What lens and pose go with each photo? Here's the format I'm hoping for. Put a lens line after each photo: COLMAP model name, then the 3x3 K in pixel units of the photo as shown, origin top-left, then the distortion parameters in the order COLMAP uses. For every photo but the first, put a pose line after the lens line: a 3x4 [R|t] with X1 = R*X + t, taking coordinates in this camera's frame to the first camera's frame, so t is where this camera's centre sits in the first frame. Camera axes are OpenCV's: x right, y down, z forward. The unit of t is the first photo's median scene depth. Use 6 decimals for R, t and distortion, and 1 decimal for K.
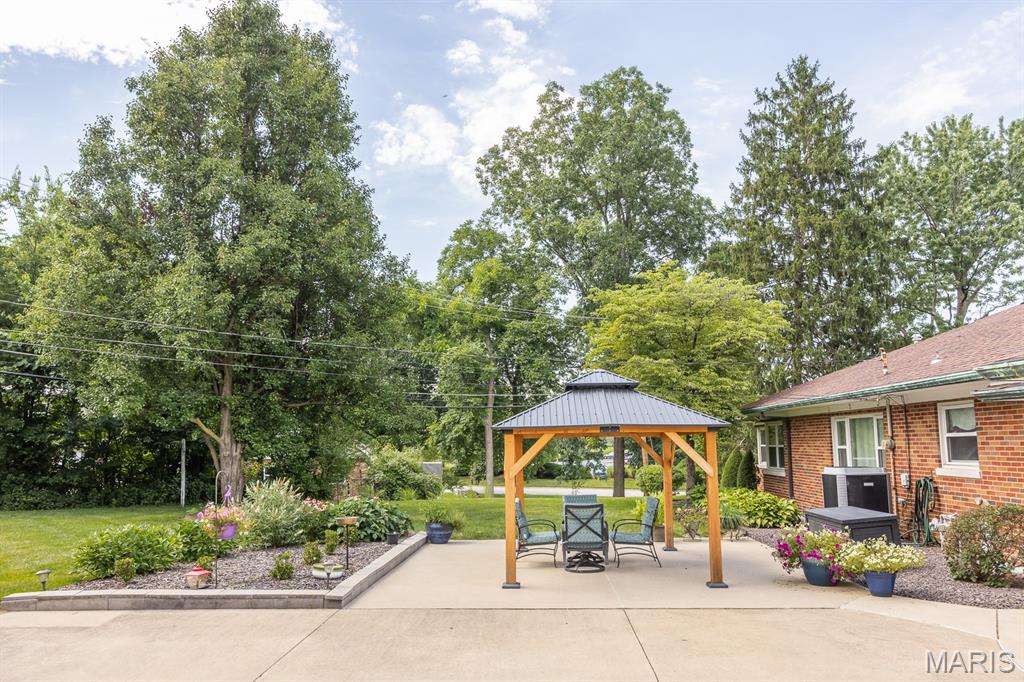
lens RADIAL K [[715.3, 0, 517.9], [0, 715.3, 353.4], [0, 0, 1]] dist [-0.013979, 0.016400]
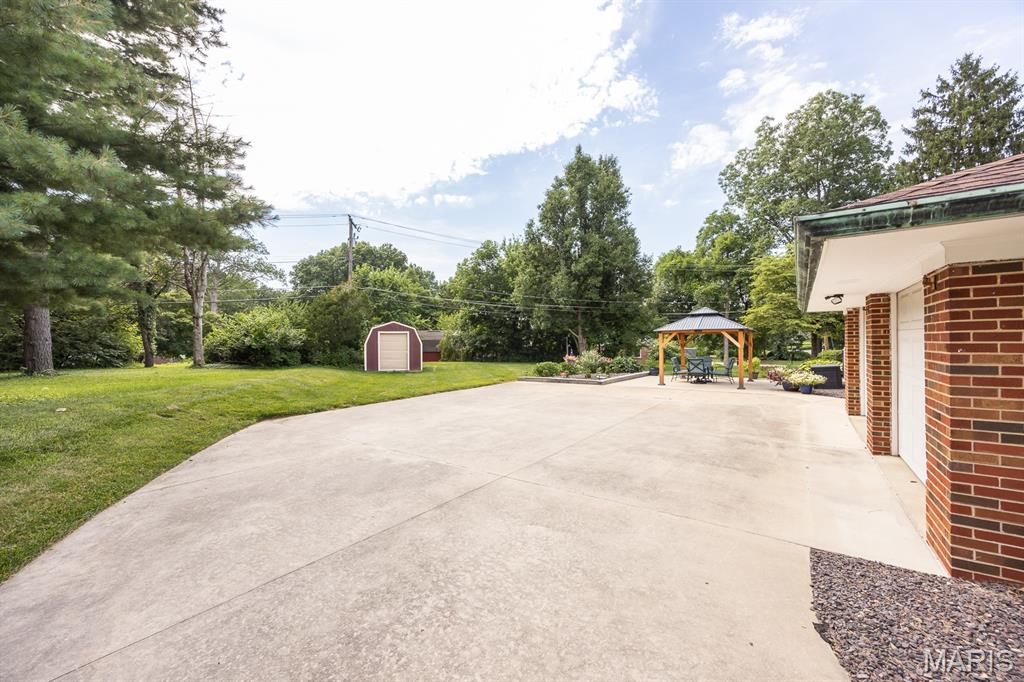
lens RADIAL K [[412.3, 0, 512.5], [0, 412.3, 339.5], [0, 0, 1]] dist [-0.003277, 0.000064]
pose [[0.832008, -0.003572, -0.554752, 0.110397], [0.072420, 0.992122, 0.102226, -0.020145], [0.550016, -0.125228, 0.825712, -0.189148]]
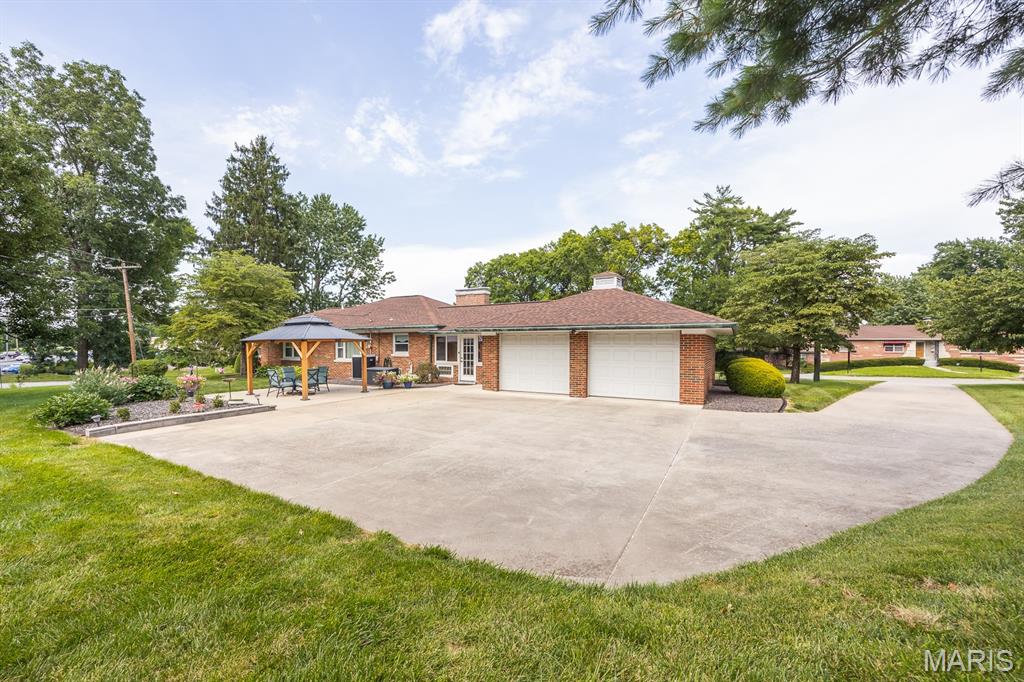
lens RADIAL K [[412.3, 0, 504.2], [0, 412.3, 343.7], [0, 0, 1]] dist [-0.003277, 0.000064]
pose [[0.438705, 0.010297, 0.898572, -0.272220], [-0.113603, 0.992547, 0.044090, -0.006255], [-0.891422, -0.121423, 0.436605, -0.071309]]
